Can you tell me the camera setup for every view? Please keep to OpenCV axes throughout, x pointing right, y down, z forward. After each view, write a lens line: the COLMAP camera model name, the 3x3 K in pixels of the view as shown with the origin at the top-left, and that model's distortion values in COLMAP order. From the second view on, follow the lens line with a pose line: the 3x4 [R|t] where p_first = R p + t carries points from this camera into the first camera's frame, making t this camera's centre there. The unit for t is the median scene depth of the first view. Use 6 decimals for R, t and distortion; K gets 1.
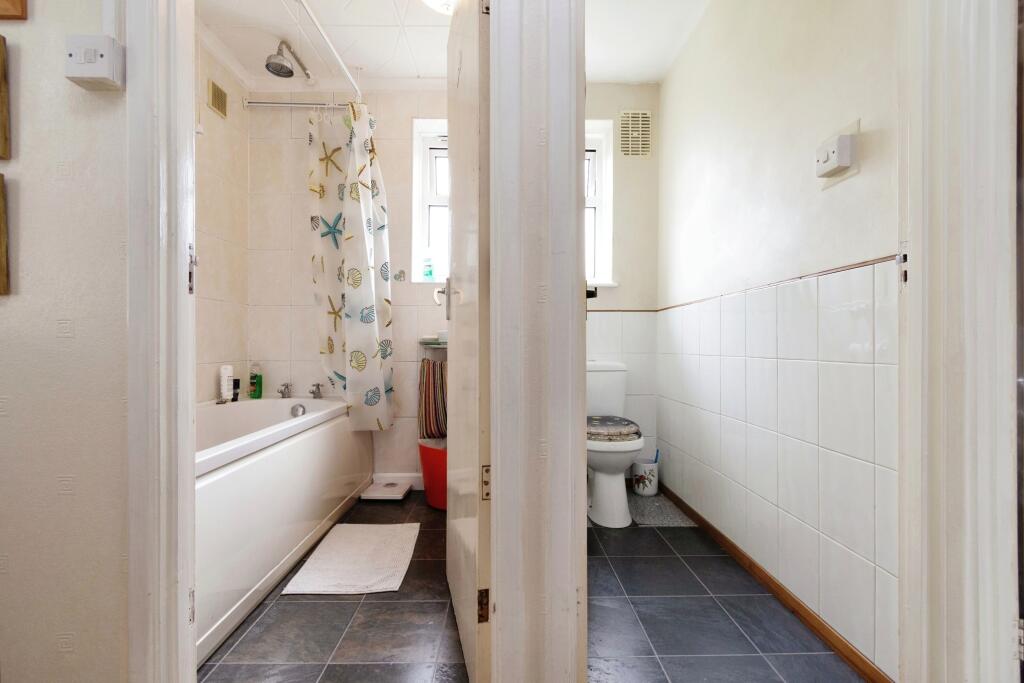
lens RADIAL K [[455.9, 0, 512.3], [0, 455.9, 350.5], [0, 0, 1]] dist [0.004839, 0.000017]
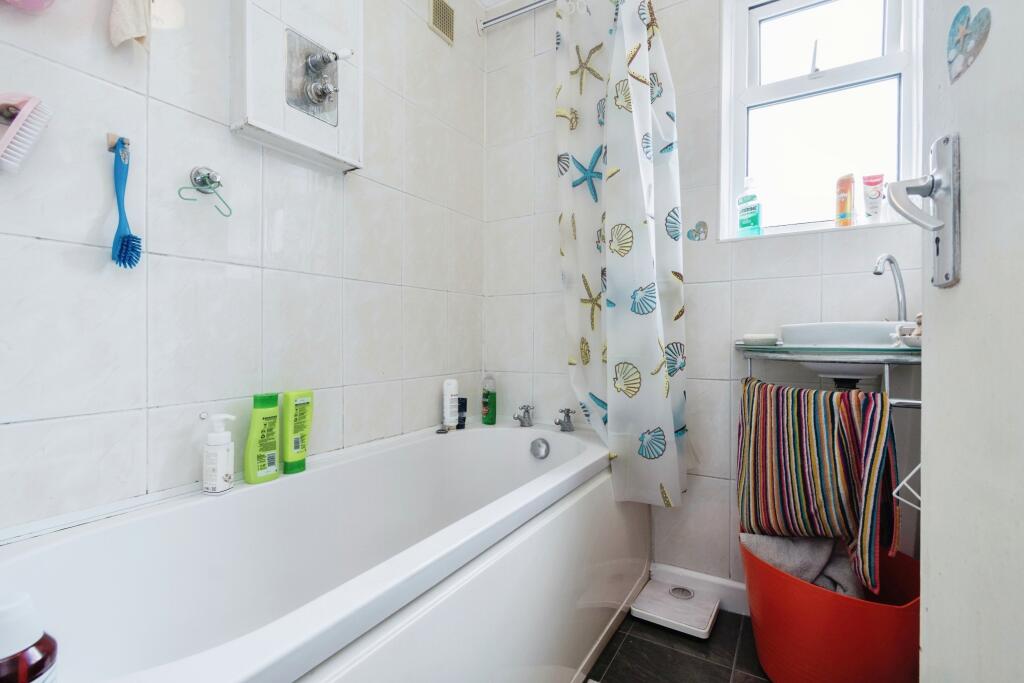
lens RADIAL K [[455.9, 0, 510.4], [0, 455.9, 345.3], [0, 0, 1]] dist [0.004839, 0.000017]
pose [[0.839451, 0.000485, -0.543435, -0.140299], [-0.001260, 0.999999, -0.001054, -0.019354], [0.543434, 0.001570, 0.839450, 0.411177]]
